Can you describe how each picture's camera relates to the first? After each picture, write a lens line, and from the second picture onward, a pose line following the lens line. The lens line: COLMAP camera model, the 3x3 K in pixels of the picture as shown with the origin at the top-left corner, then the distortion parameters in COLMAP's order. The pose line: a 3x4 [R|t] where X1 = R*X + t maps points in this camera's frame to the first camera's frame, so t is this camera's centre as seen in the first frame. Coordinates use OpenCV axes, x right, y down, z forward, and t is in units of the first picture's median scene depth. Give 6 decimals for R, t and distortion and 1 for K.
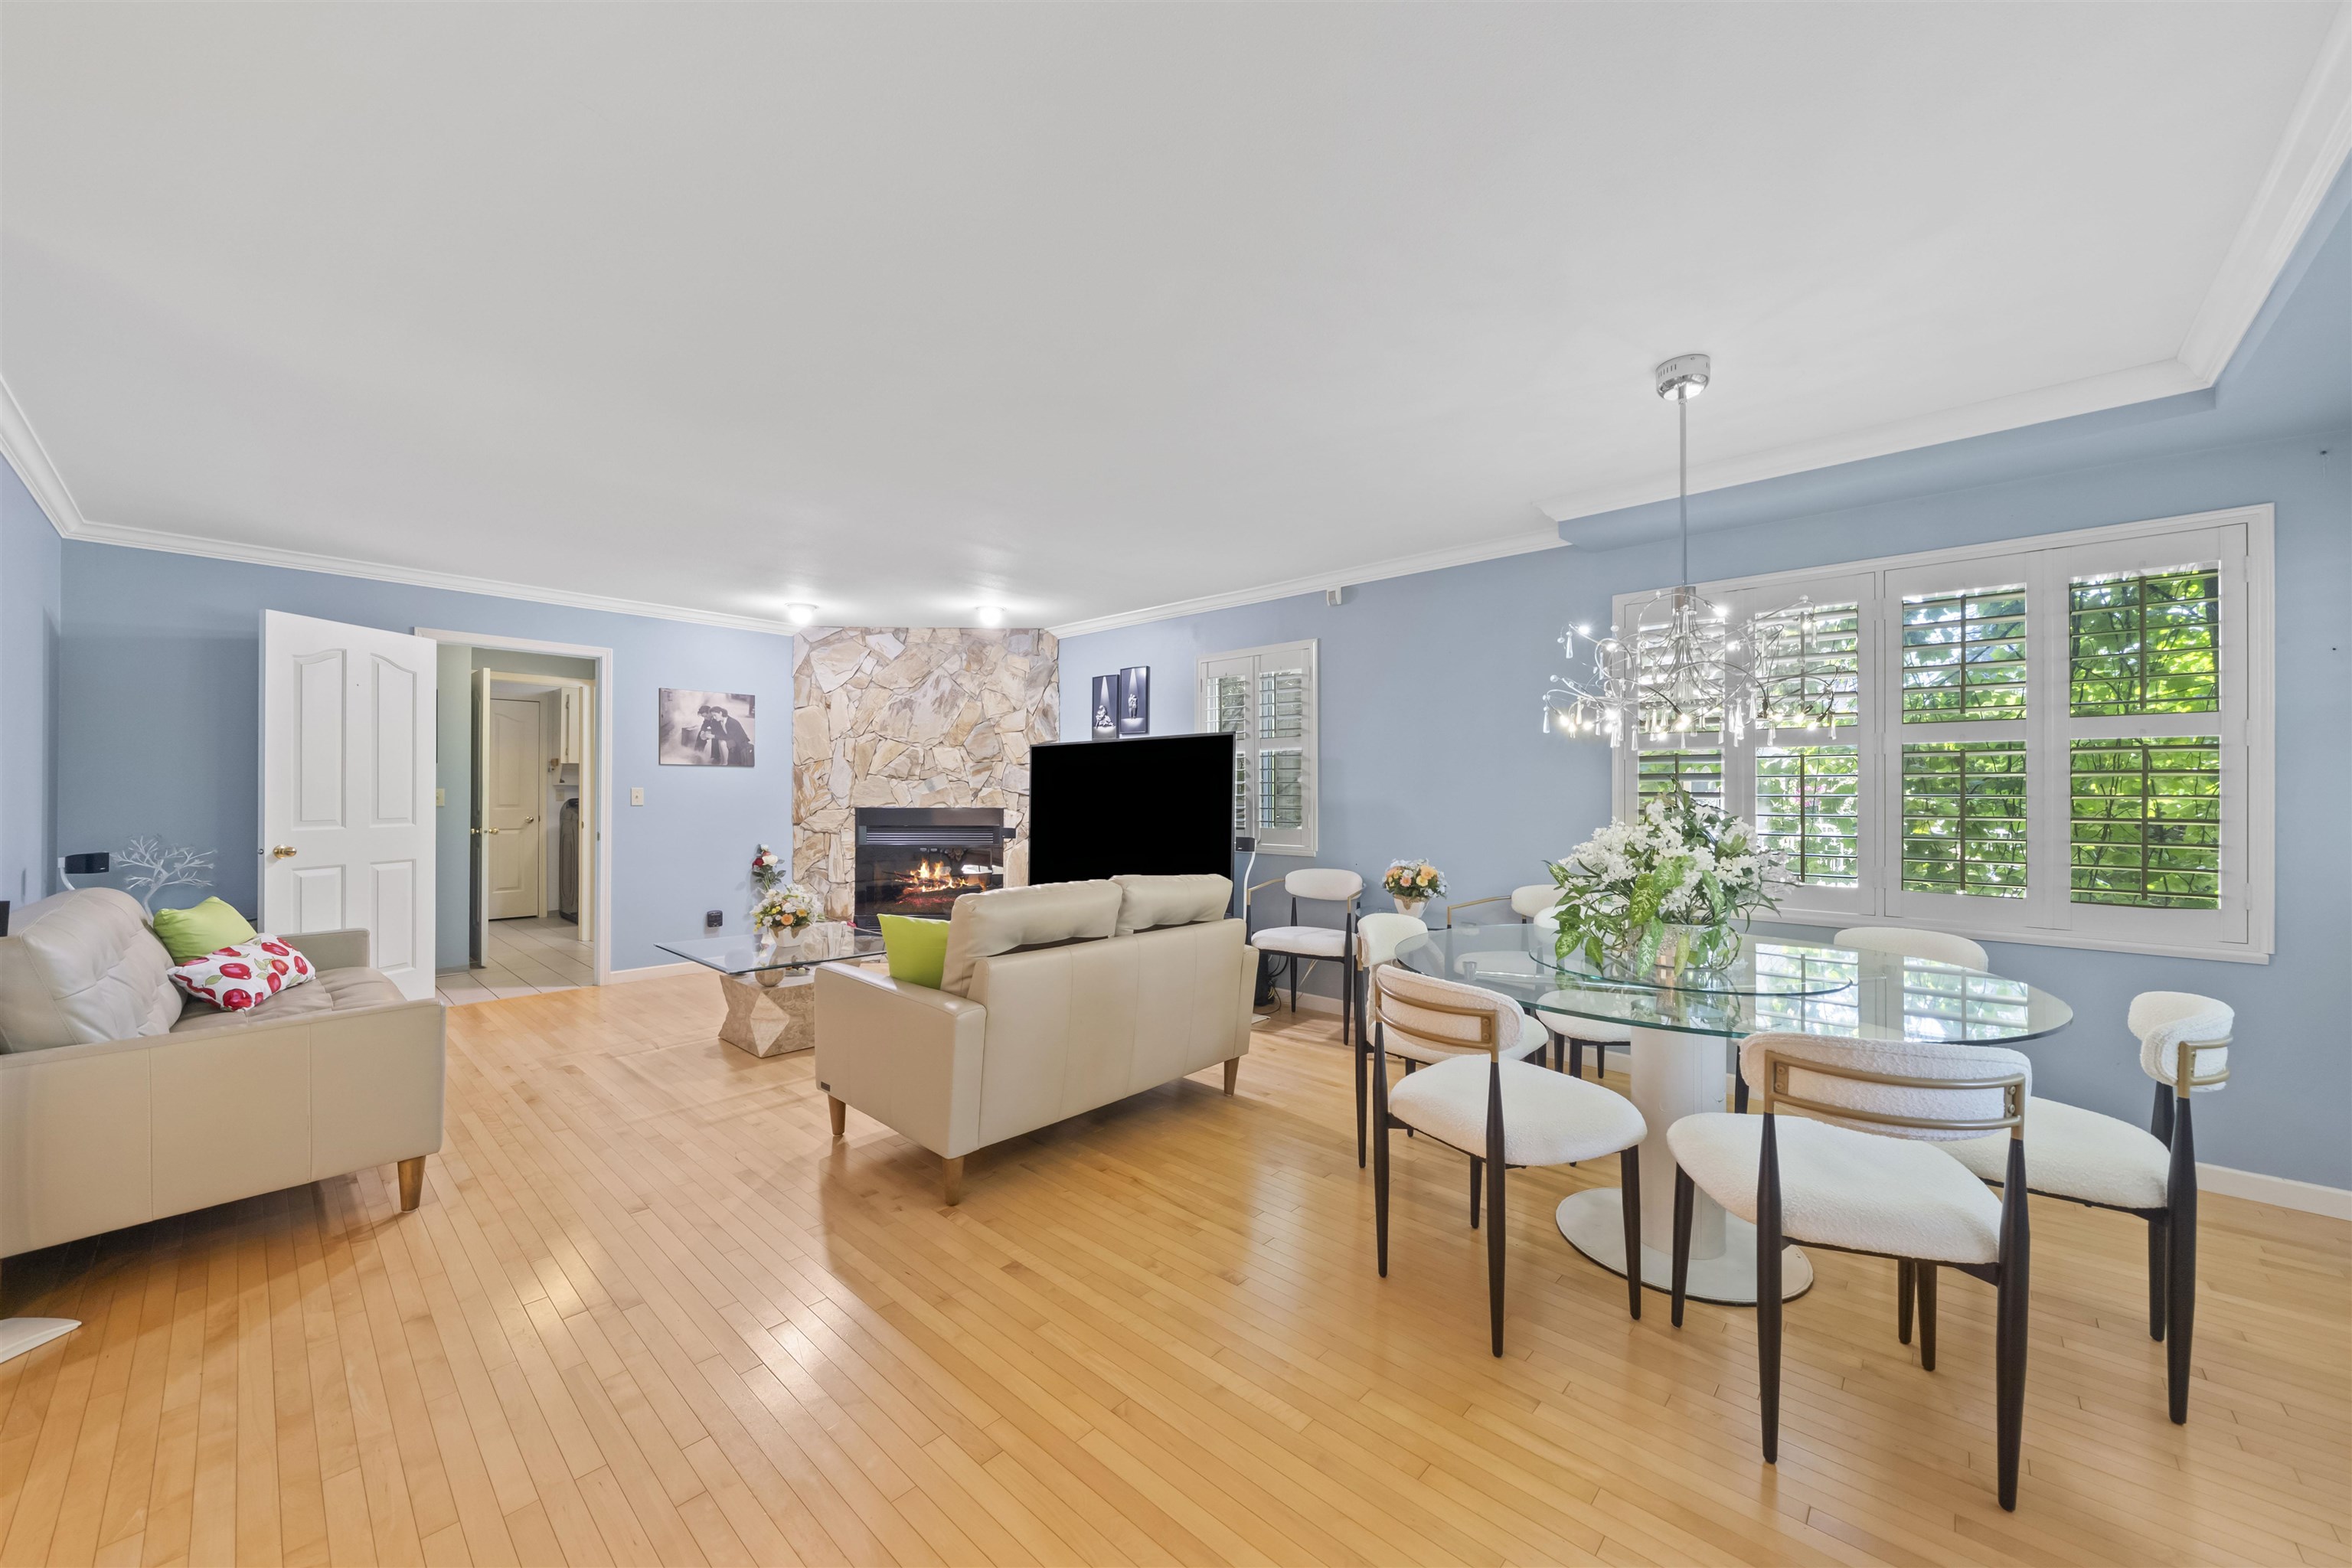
lens RADIAL K [[864.2, 0, 1182.7], [0, 864.2, 789.3], [0, 0, 1]] dist [-0.008752, 0.000469]
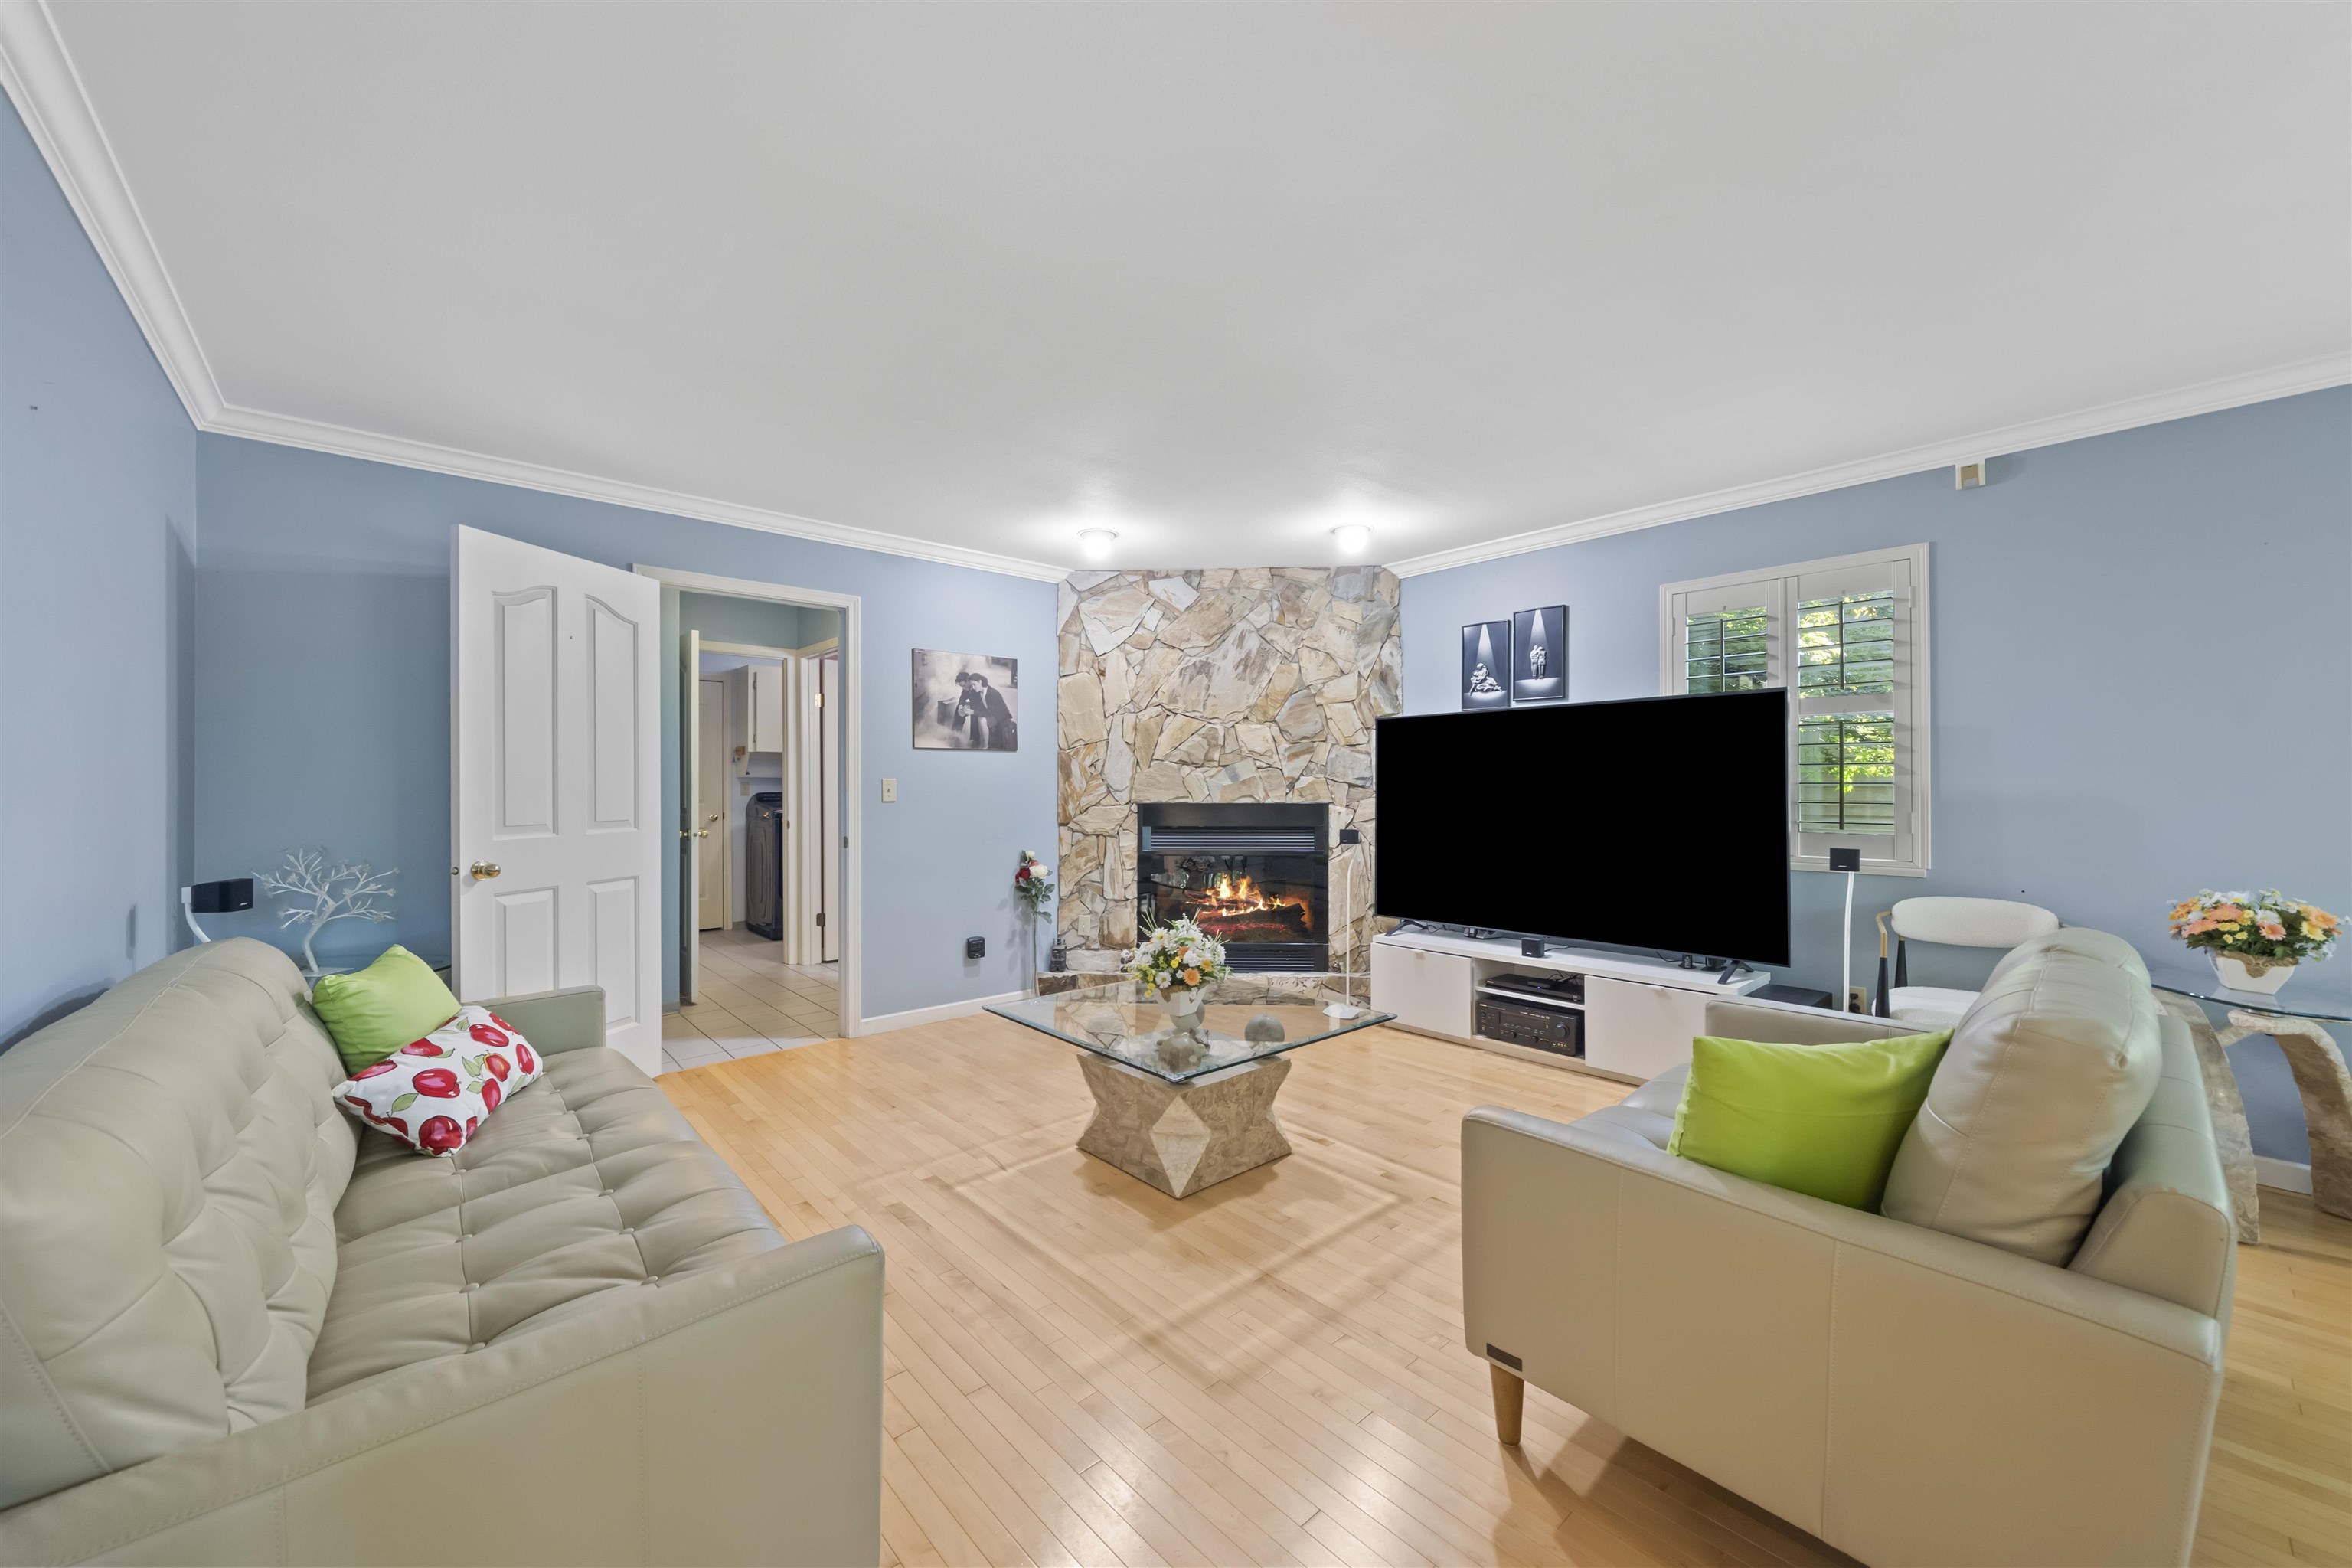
lens RADIAL K [[864.2, 0, 1169.0], [0, 864.2, 783.6], [0, 0, 1]] dist [-0.008752, 0.000469]
pose [[0.994726, -0.005566, -0.102417, -0.348468], [0.005867, 0.999979, 0.002637, 0.002424], [0.102400, -0.003224, 0.994738, 0.296931]]
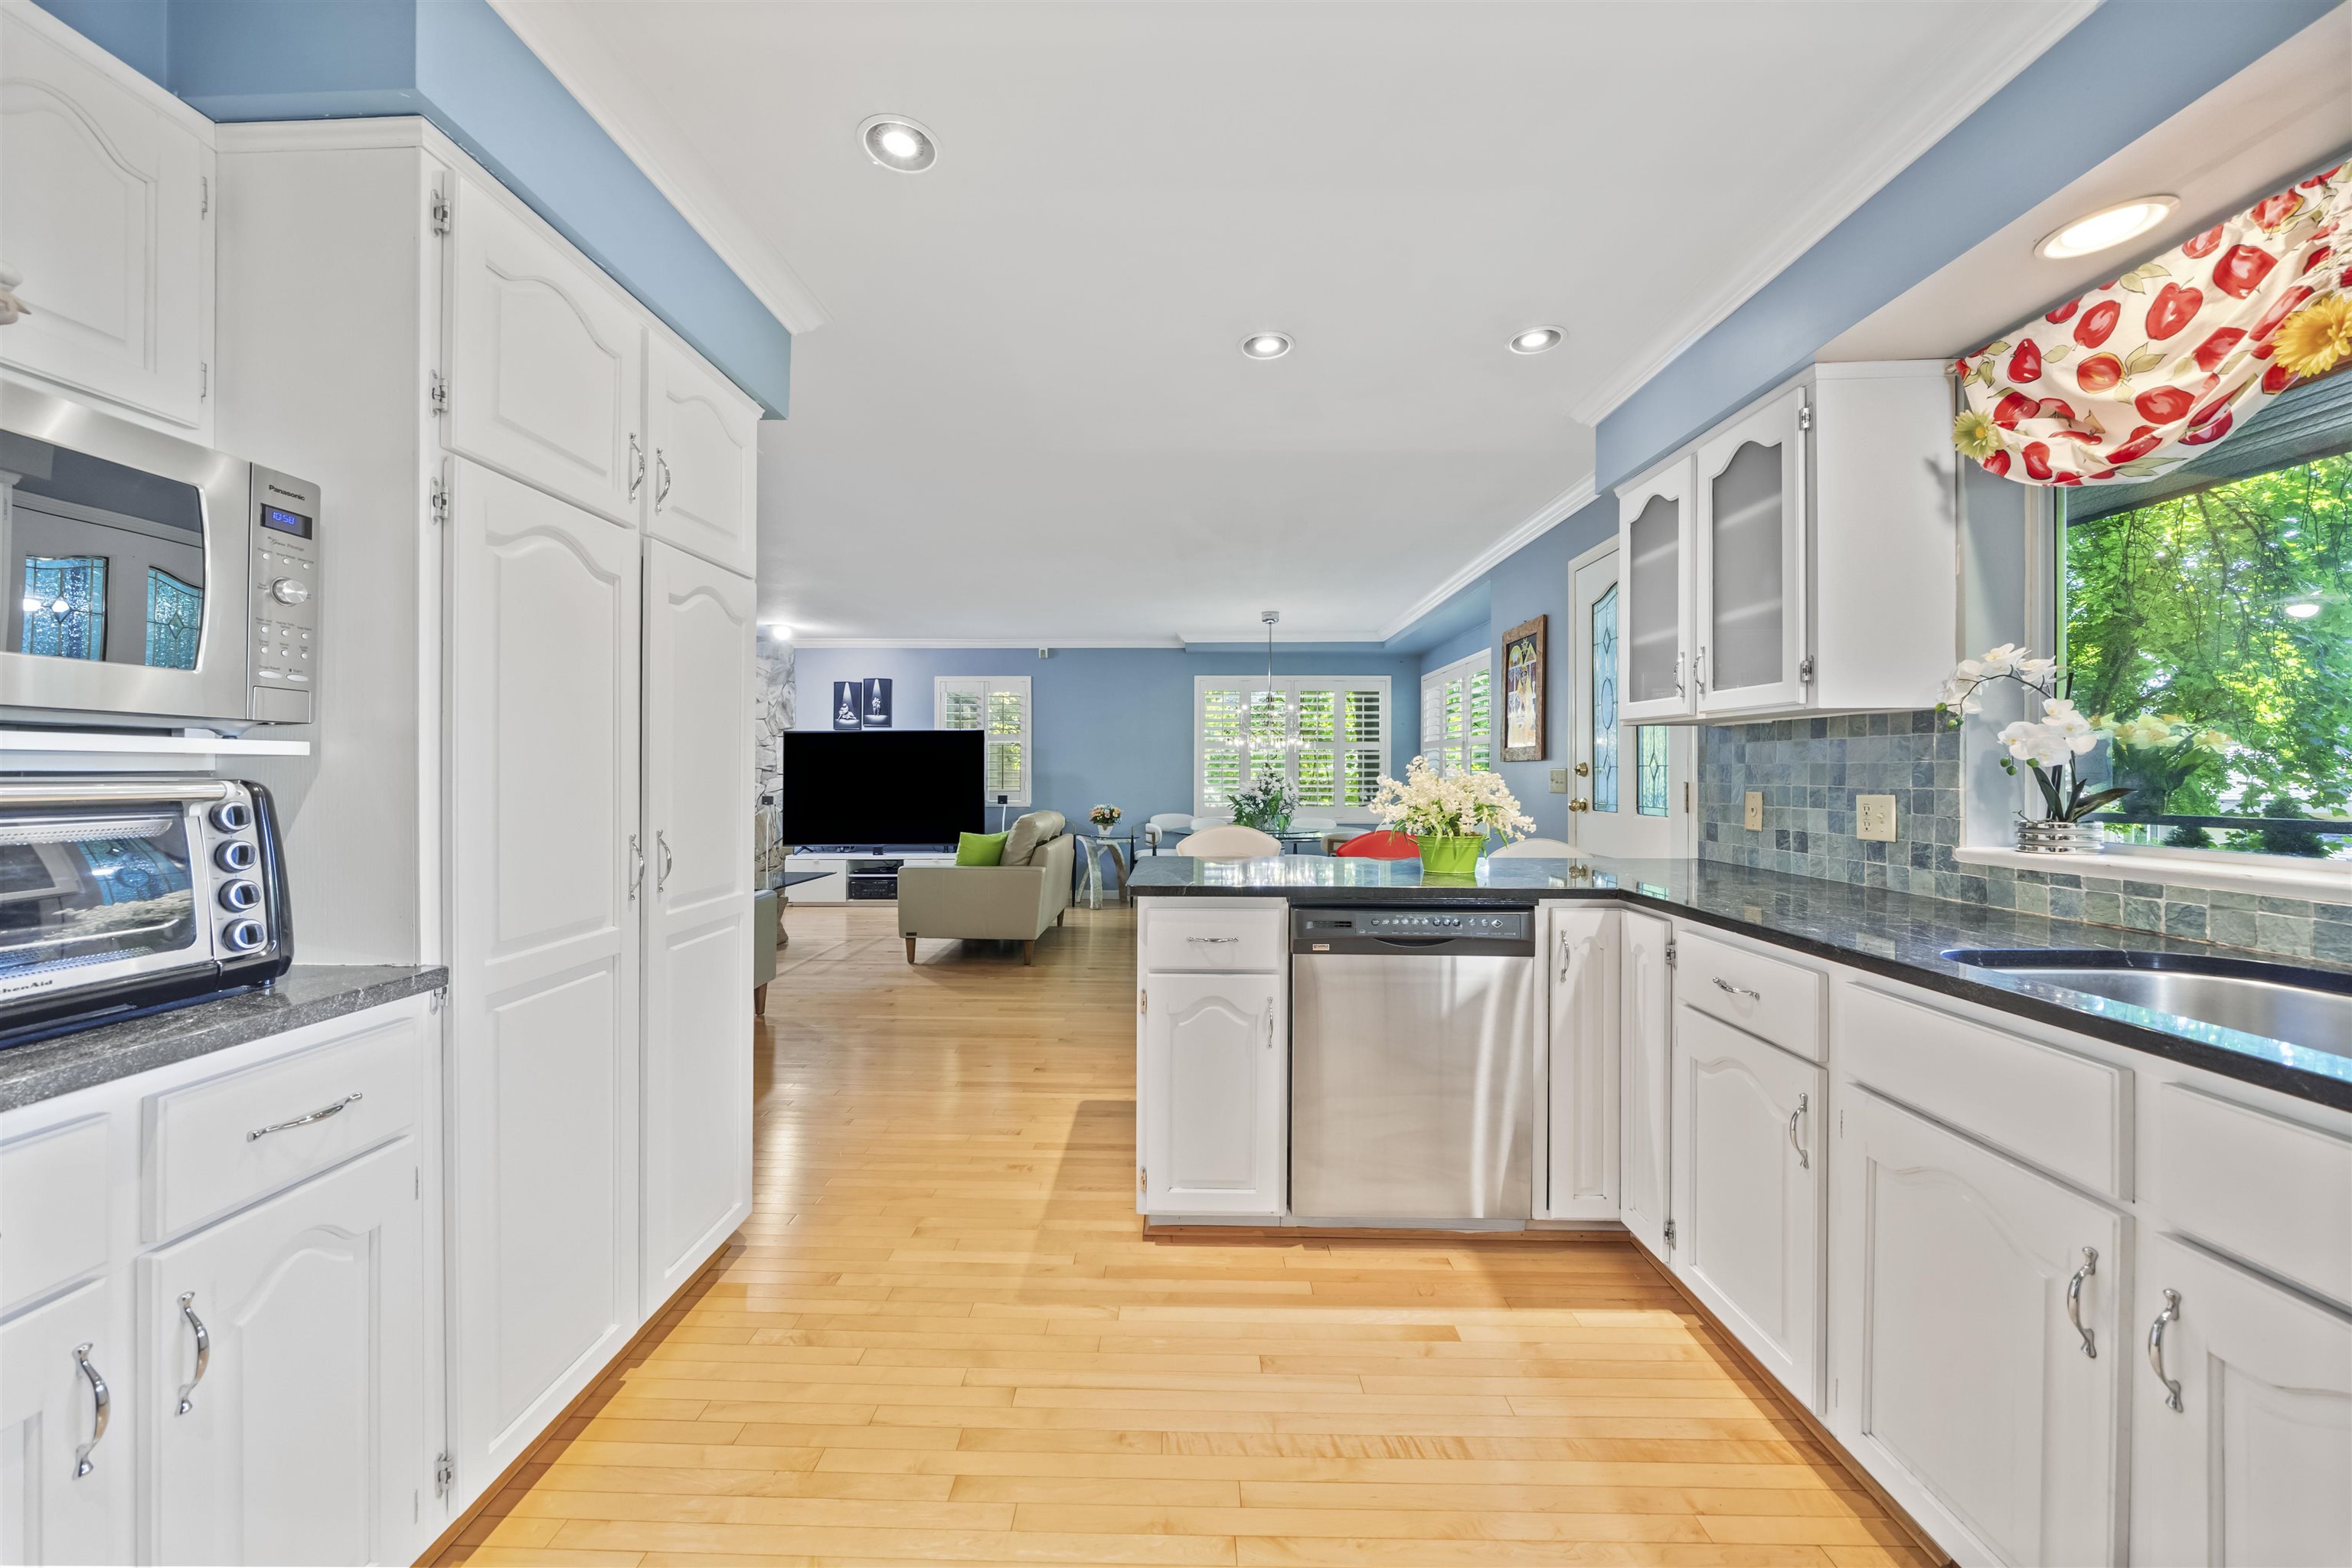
lens RADIAL K [[841.5, 0, 1187.8], [0, 841.5, 771.9], [0, 0, 1]] dist [-0.010658, -0.000238]
pose [[0.733473, -0.000621, 0.679719, -0.730862], [-0.003320, 0.999984, 0.004496, 0.002086], [-0.679711, -0.005554, 0.733459, -0.405395]]
